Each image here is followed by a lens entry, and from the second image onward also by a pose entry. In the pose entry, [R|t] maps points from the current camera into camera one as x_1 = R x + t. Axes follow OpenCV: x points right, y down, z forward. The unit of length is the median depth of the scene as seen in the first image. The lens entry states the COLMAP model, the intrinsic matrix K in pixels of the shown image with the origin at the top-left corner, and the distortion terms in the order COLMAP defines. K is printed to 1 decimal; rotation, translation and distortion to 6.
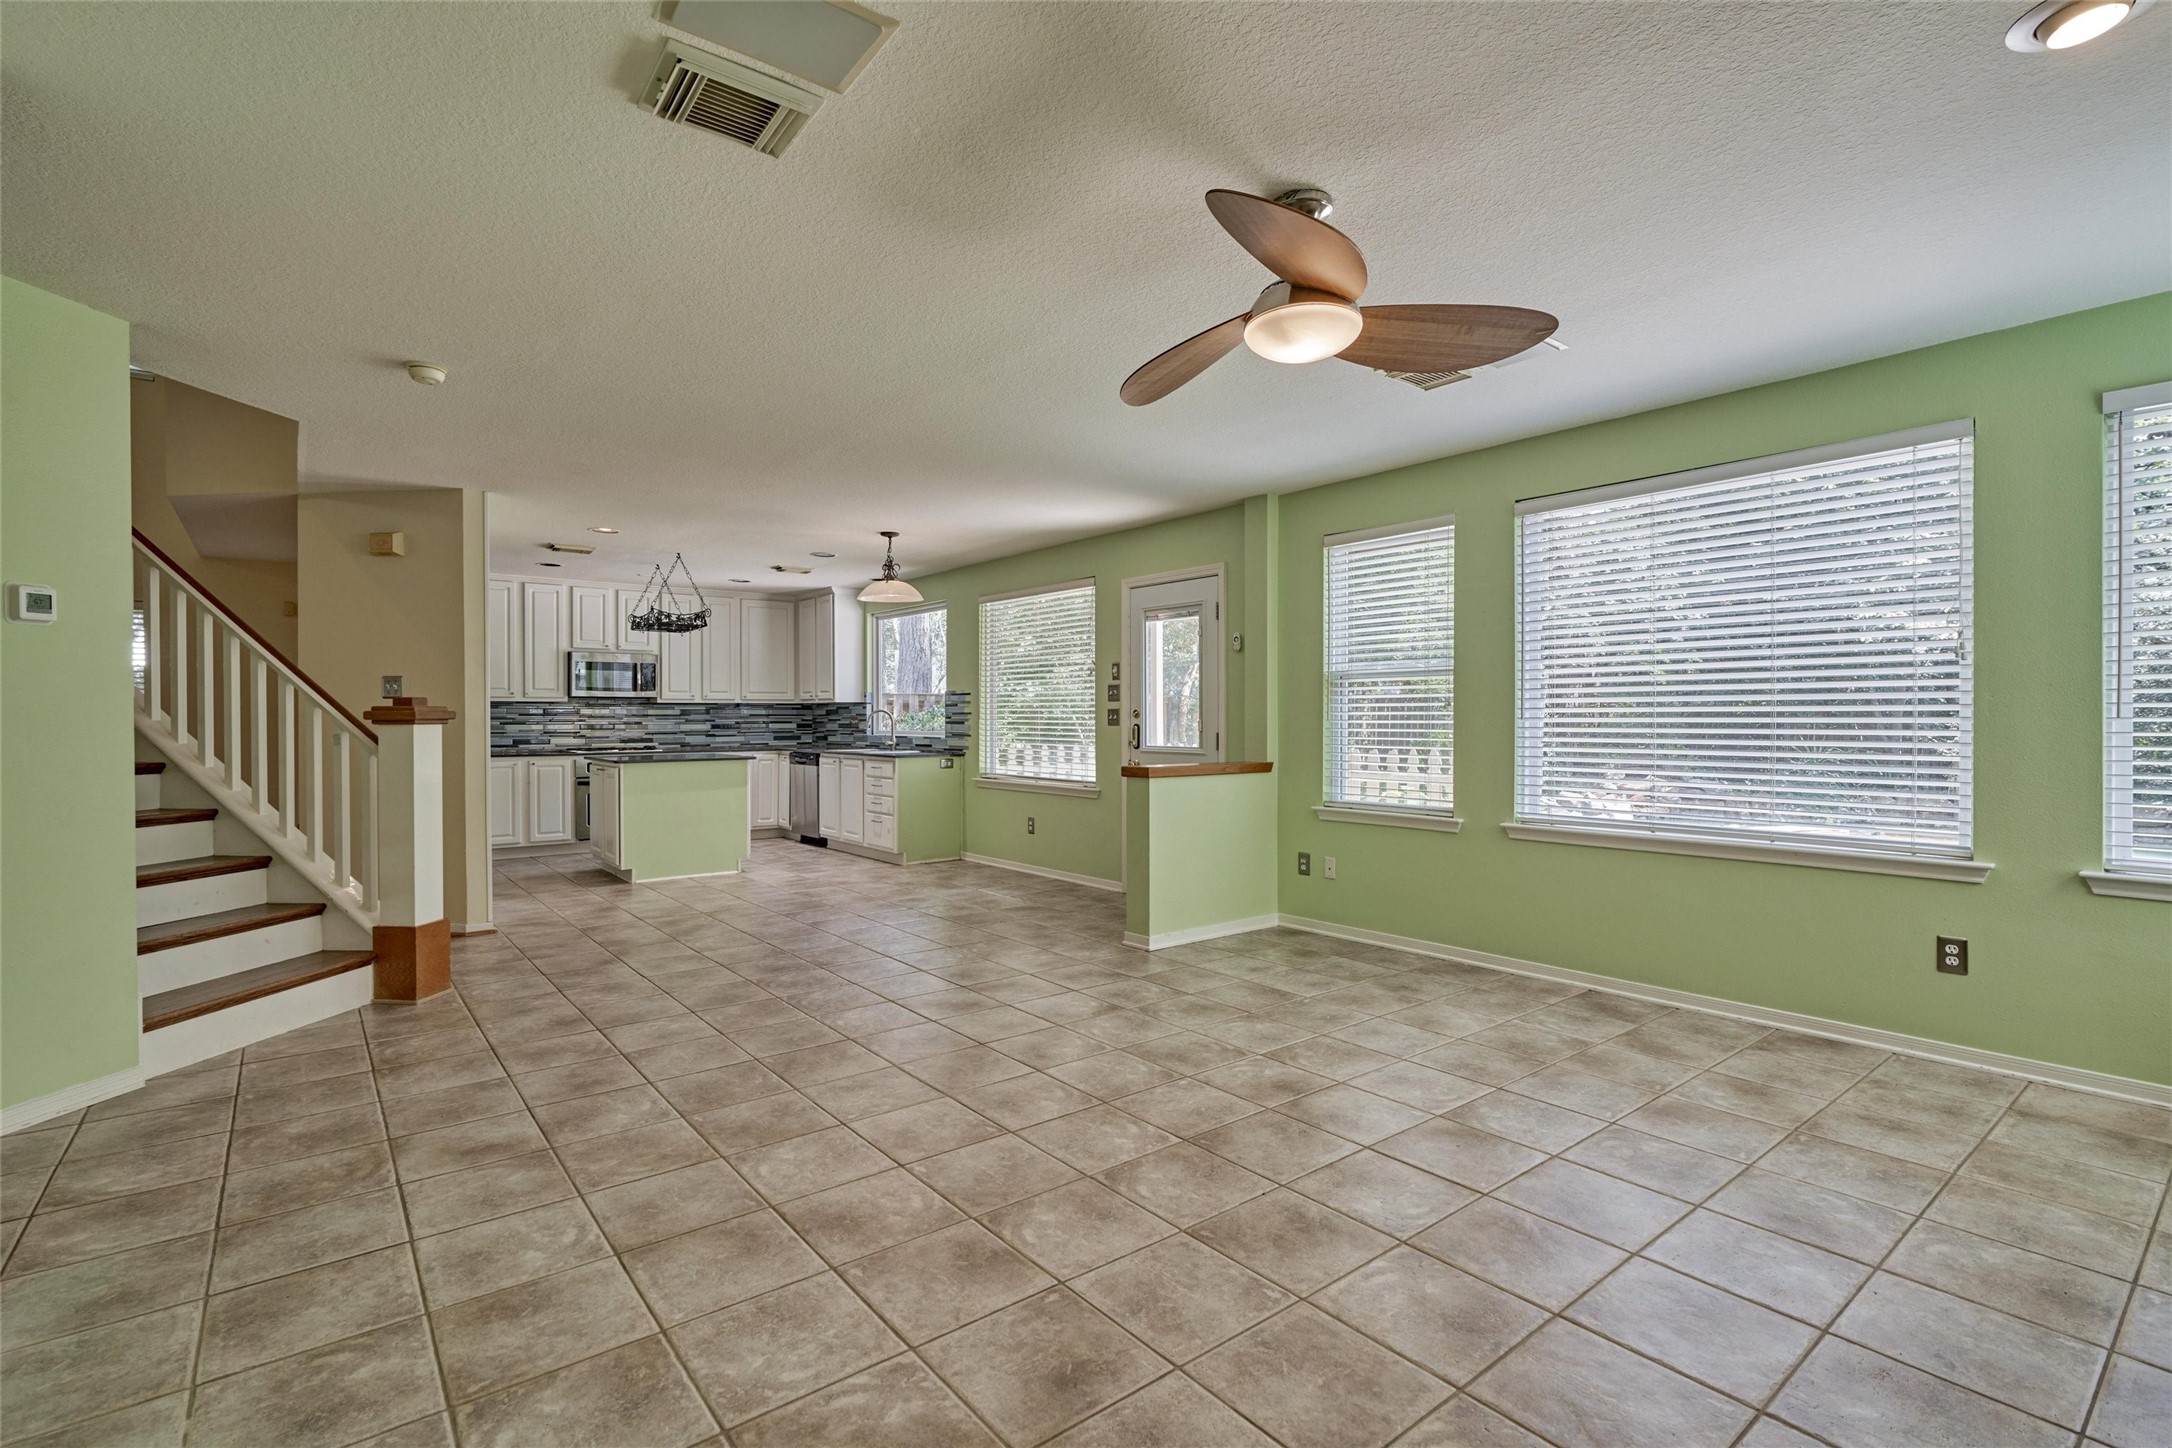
lens RADIAL K [[998.7, 0, 1086.0], [0, 998.7, 724.0], [0, 0, 1]] dist [-0.003427, 0.000492]
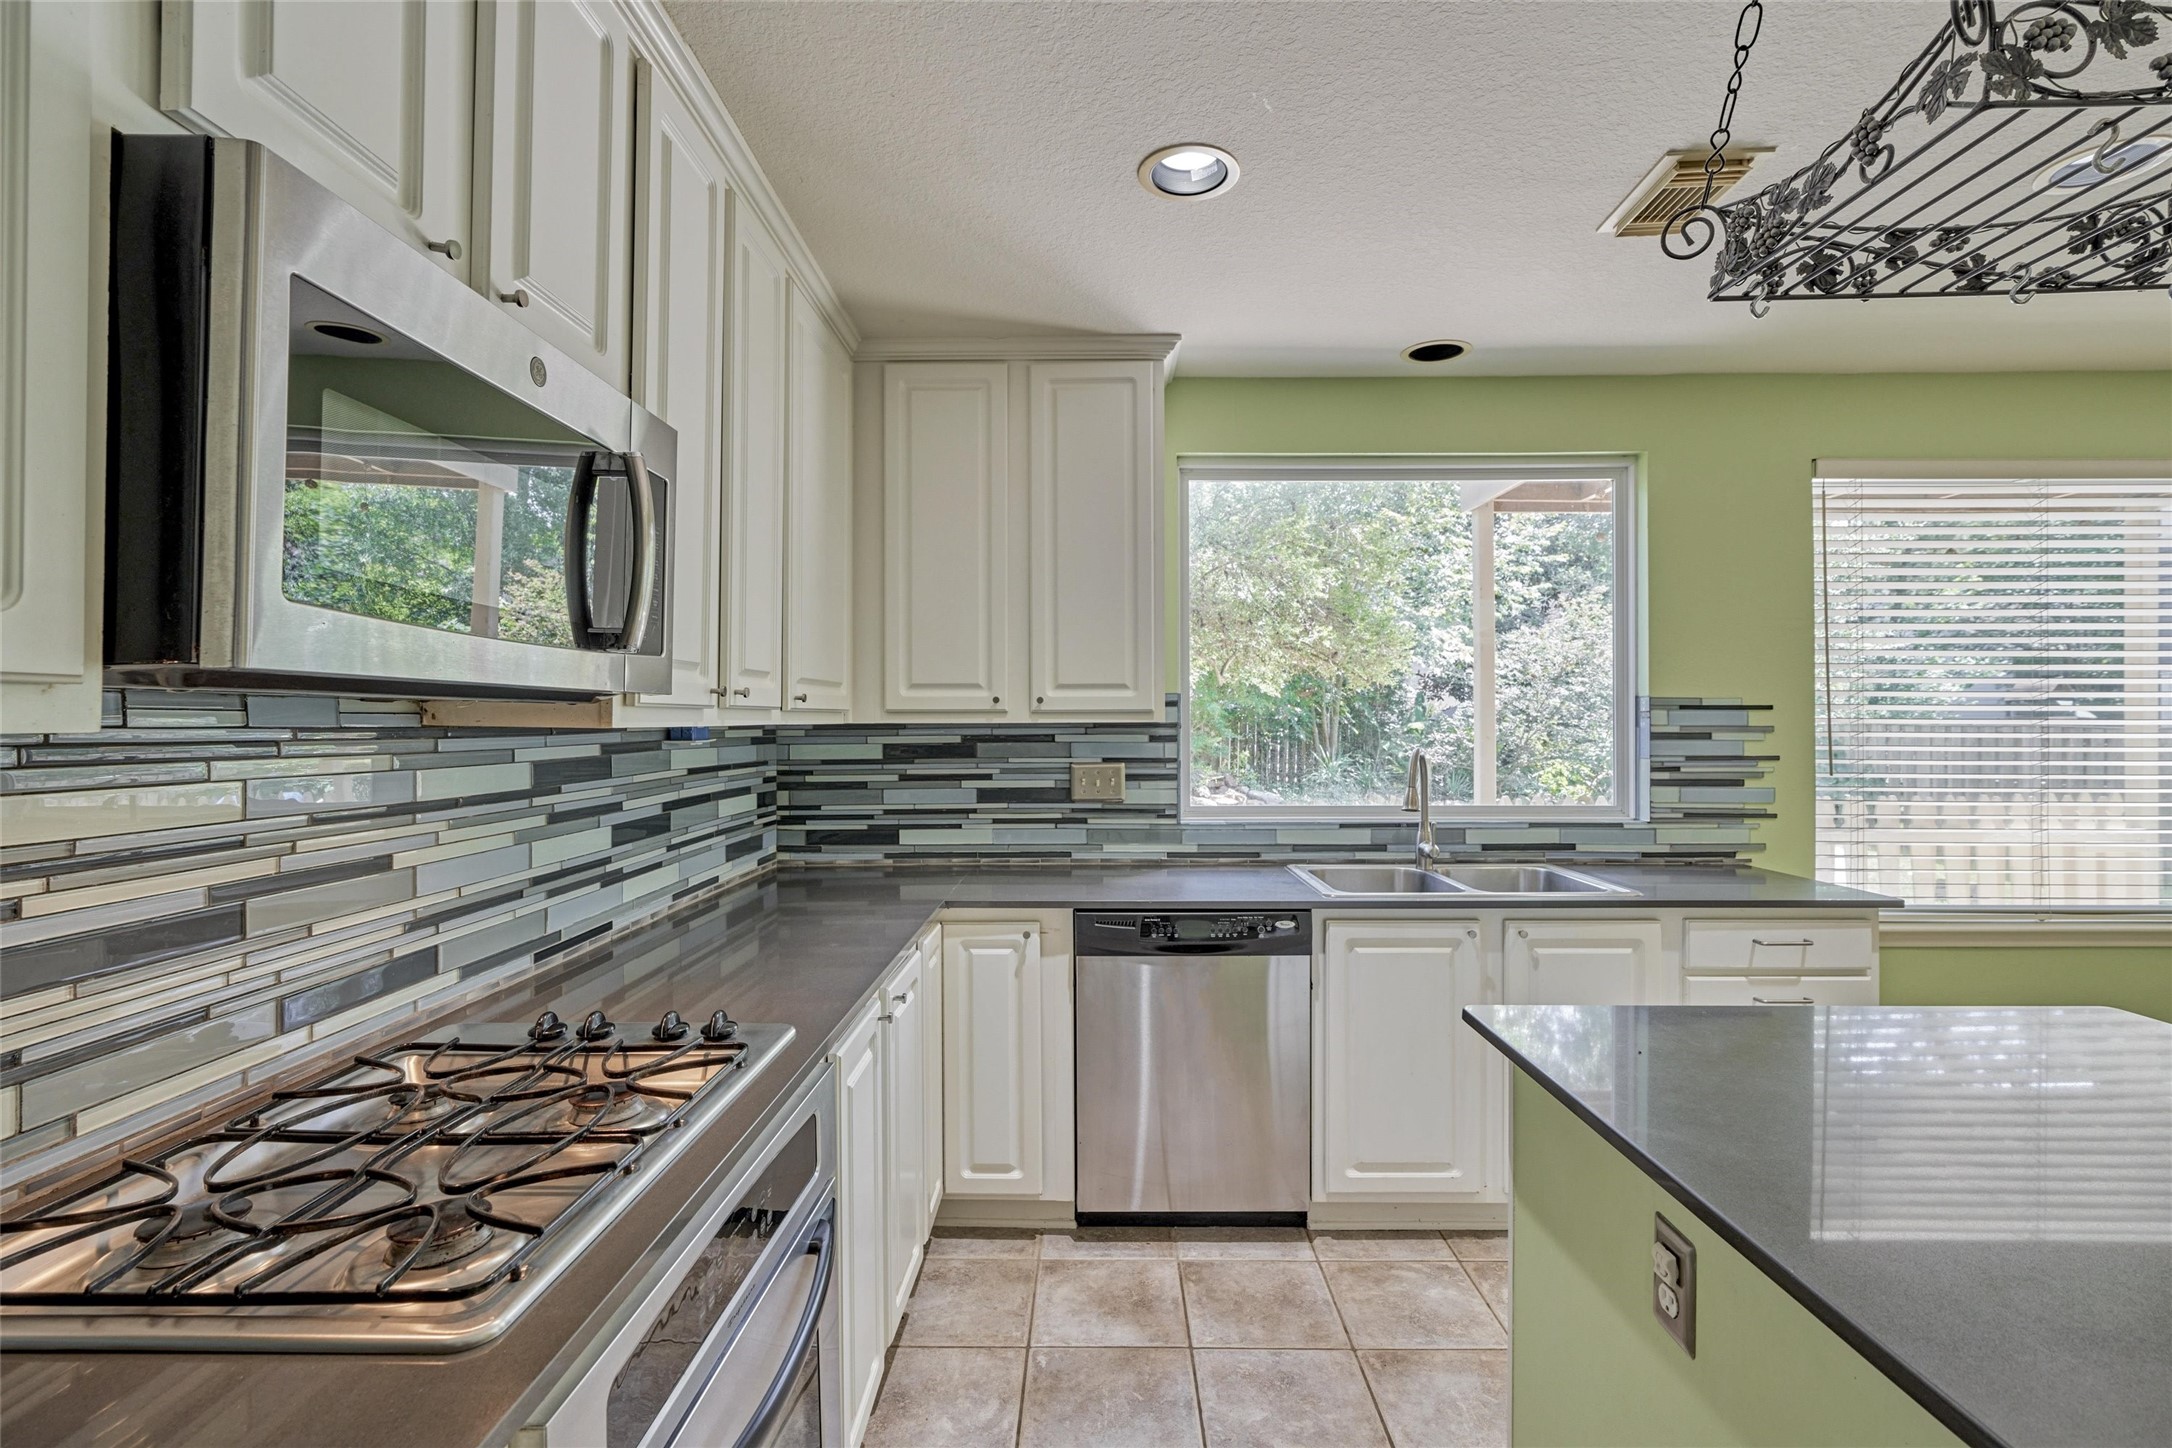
lens RADIAL K [[998.7, 0, 1086.0], [0, 998.7, 724.0], [0, 0, 1]] dist [-0.003427, 0.000492]
pose [[0.634996, -0.001774, 0.772513, -0.495355], [0.005640, 0.999981, -0.002339, -0.020767], [-0.772494, 0.005842, 0.634995, 0.823645]]
